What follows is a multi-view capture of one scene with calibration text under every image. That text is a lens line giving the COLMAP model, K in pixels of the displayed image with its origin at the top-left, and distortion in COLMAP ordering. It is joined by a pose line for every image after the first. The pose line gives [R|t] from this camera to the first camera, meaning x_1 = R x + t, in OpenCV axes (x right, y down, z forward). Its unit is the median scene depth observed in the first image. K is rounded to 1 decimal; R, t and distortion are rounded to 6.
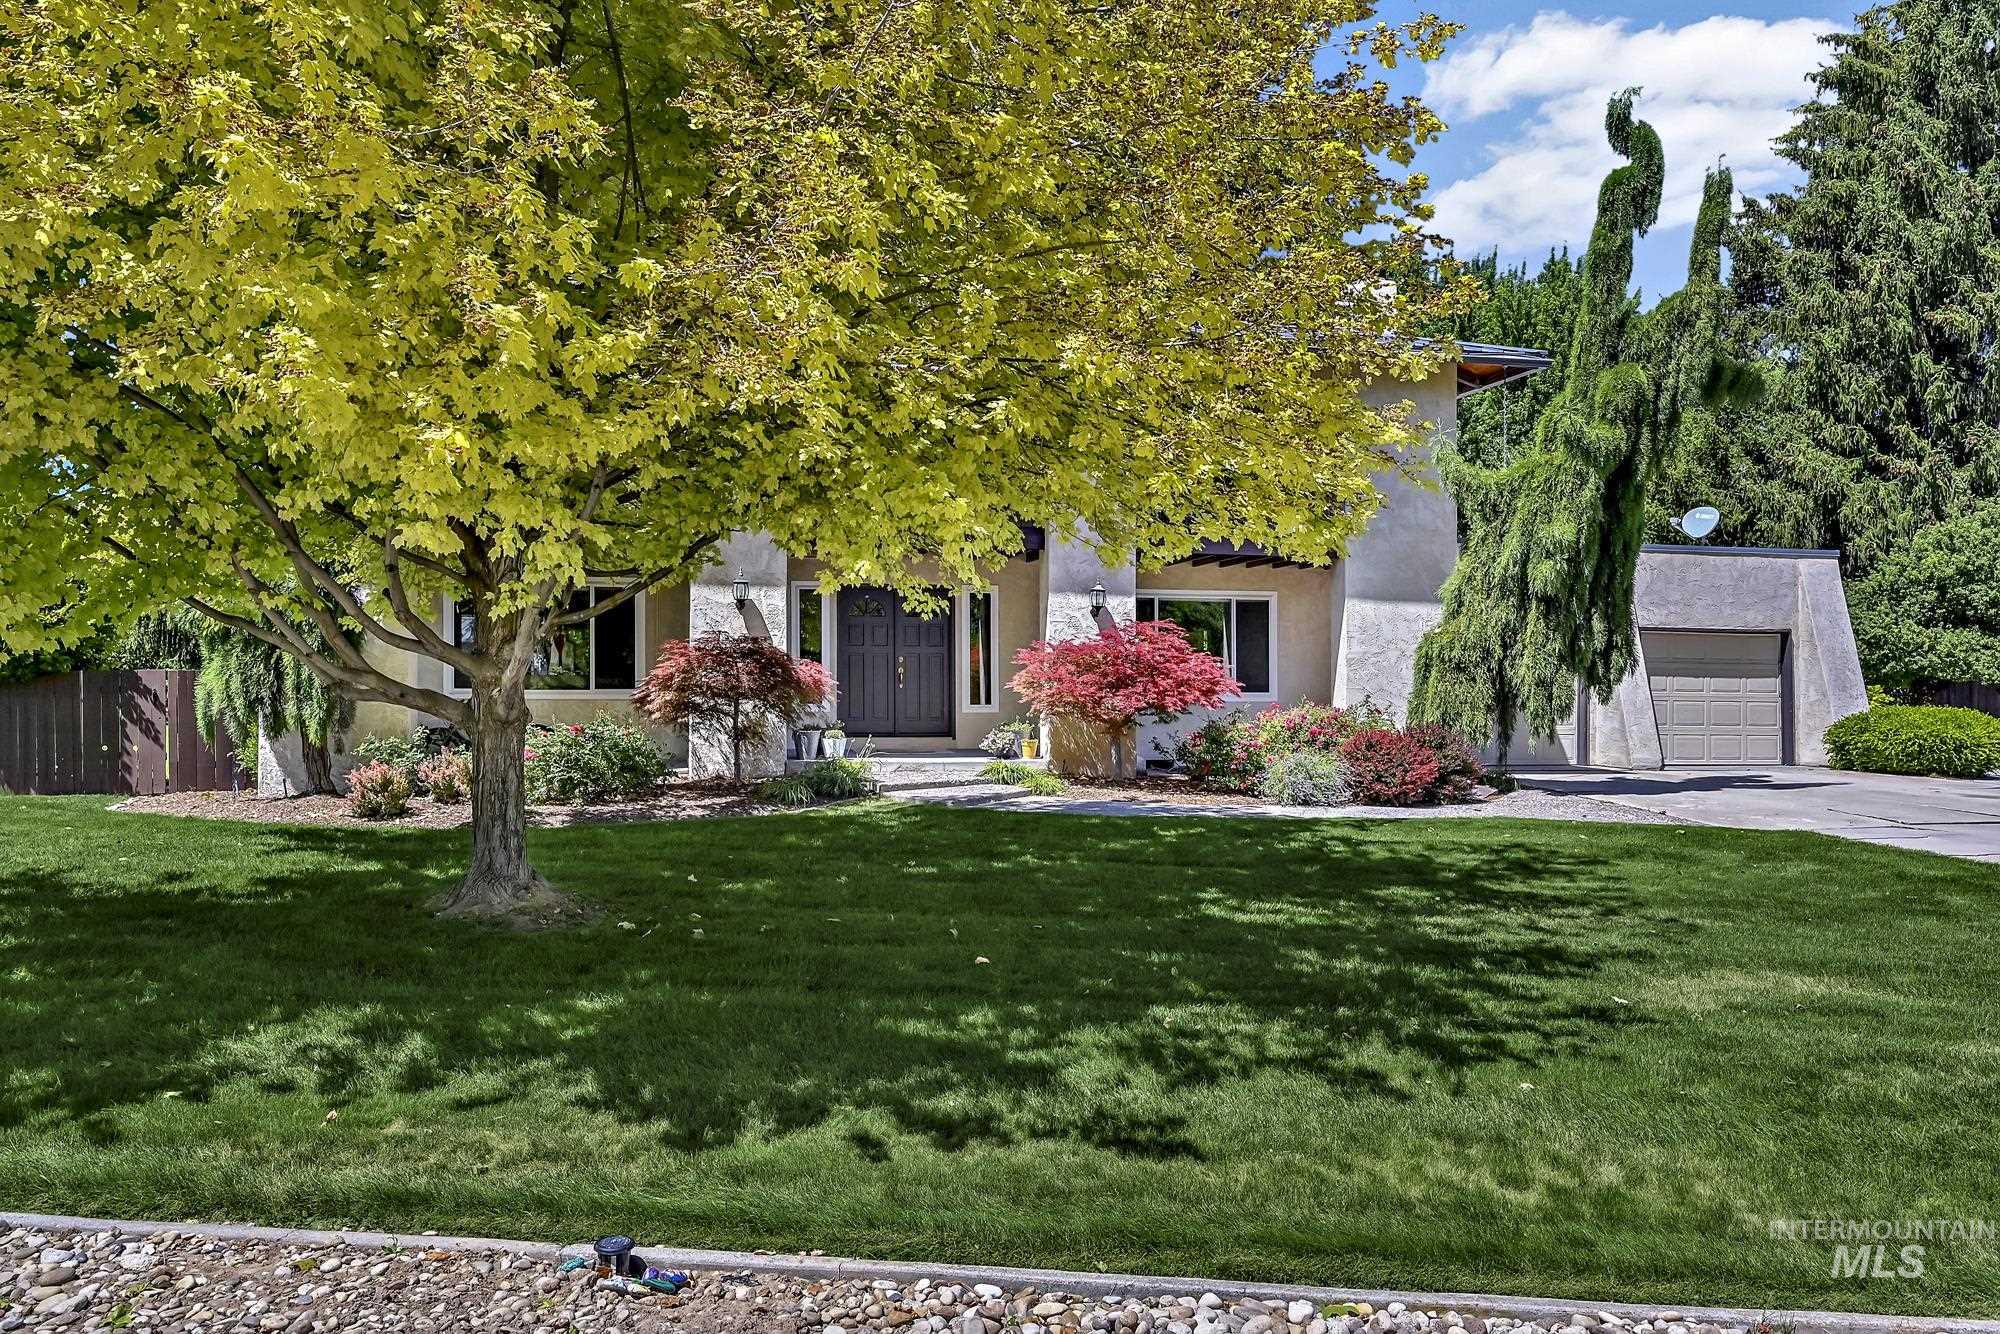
lens RADIAL K [[1384.0, 0, 999.6], [0, 1384.0, 663.3], [0, 0, 1]] dist [-0.009978, -0.001550]
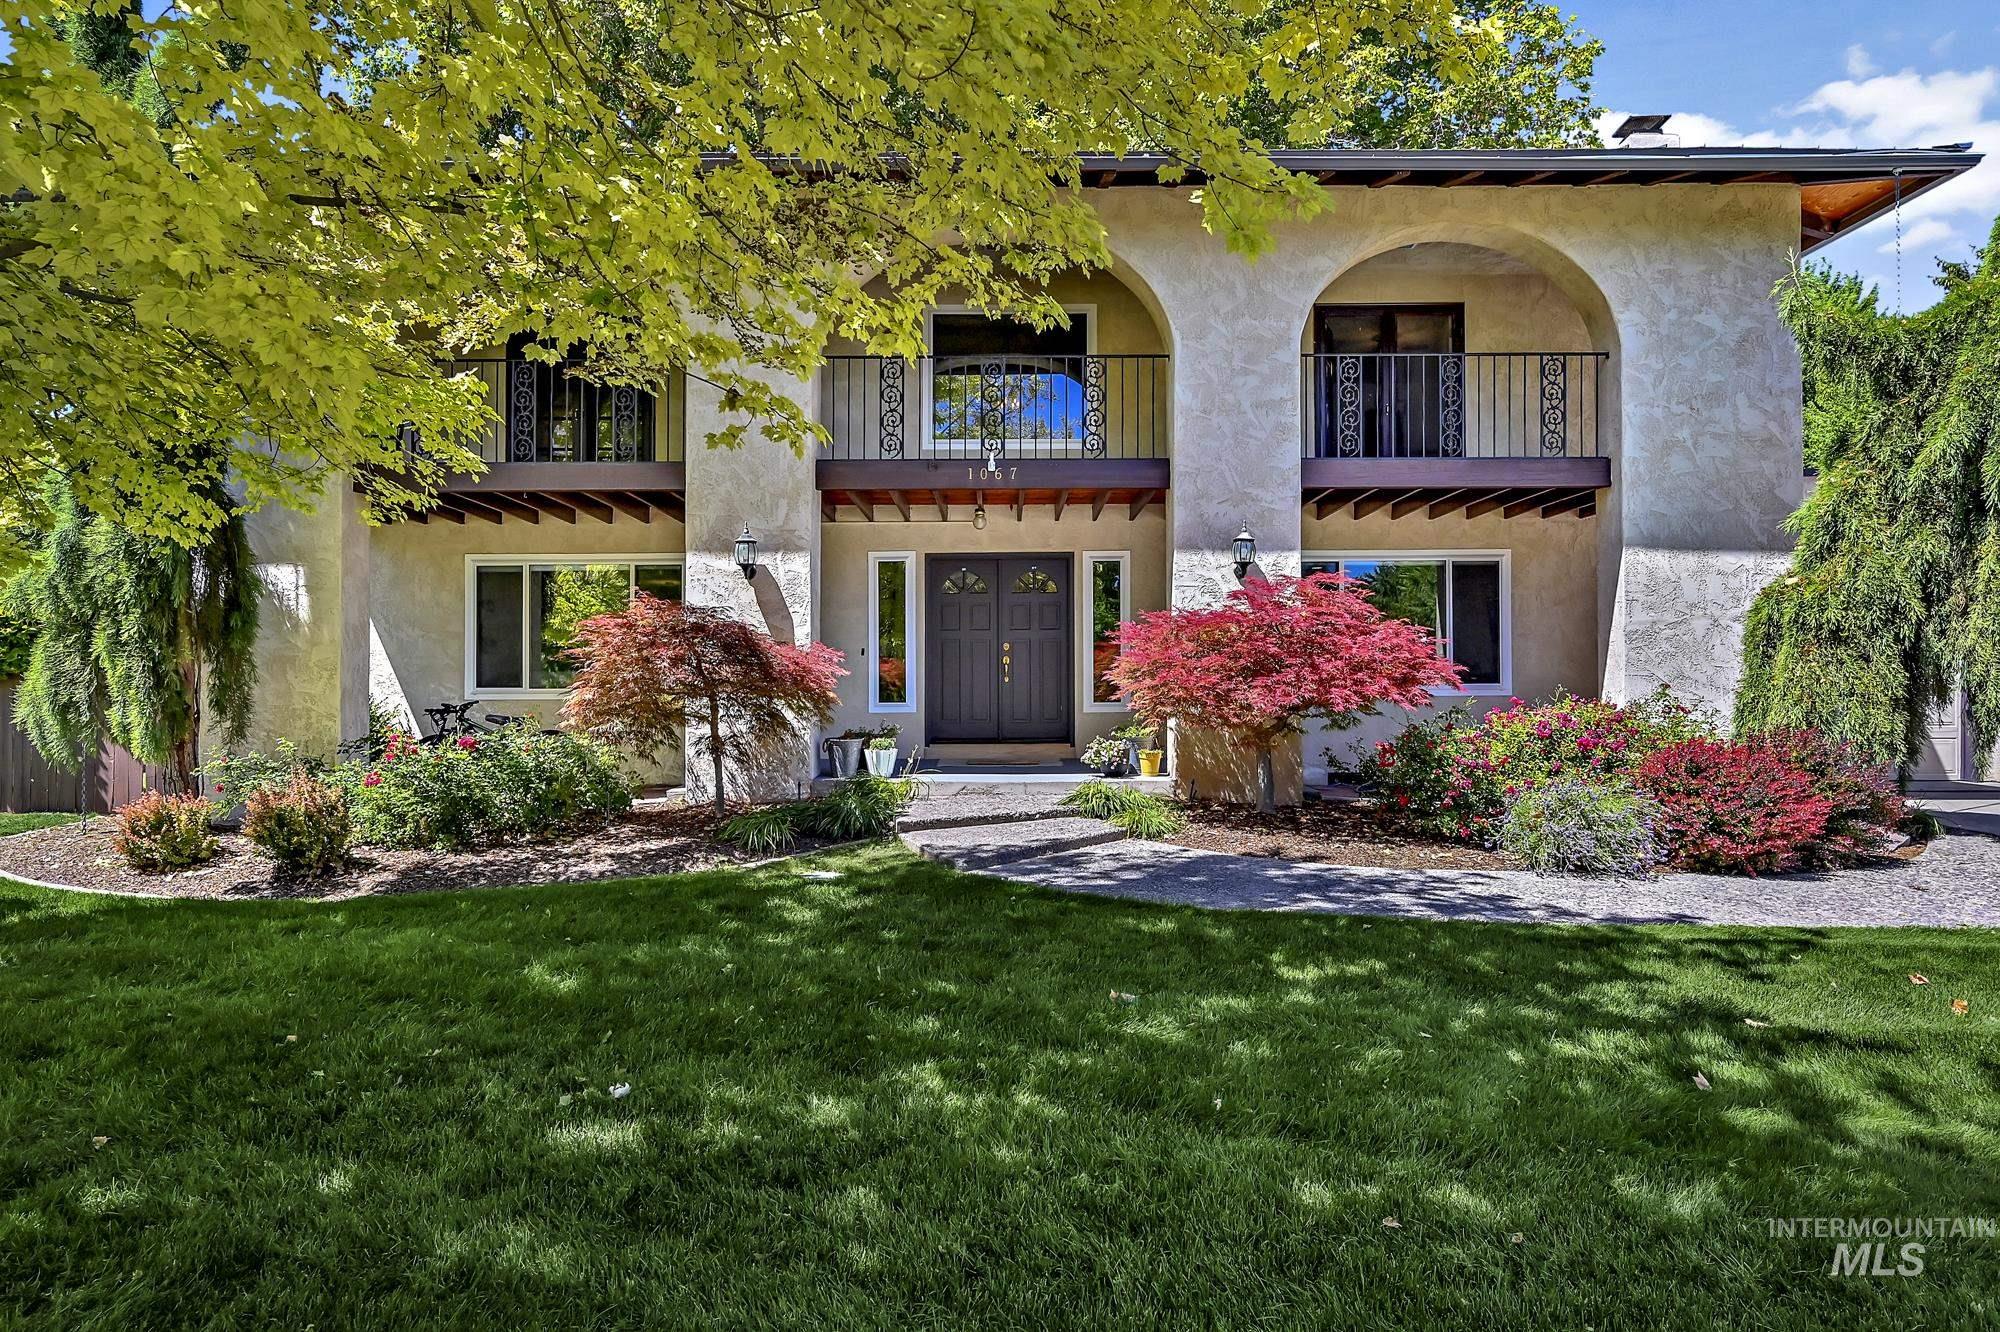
lens RADIAL K [[1114.6, 0, 996.8], [0, 1114.6, 696.3], [0, 0, 1]] dist [0.002912, 0.000369]
pose [[0.975883, -0.008329, -0.218135, 0.074924], [0.013906, 0.999614, 0.024046, 0.012187], [0.217851, -0.026499, 0.975622, 0.433909]]
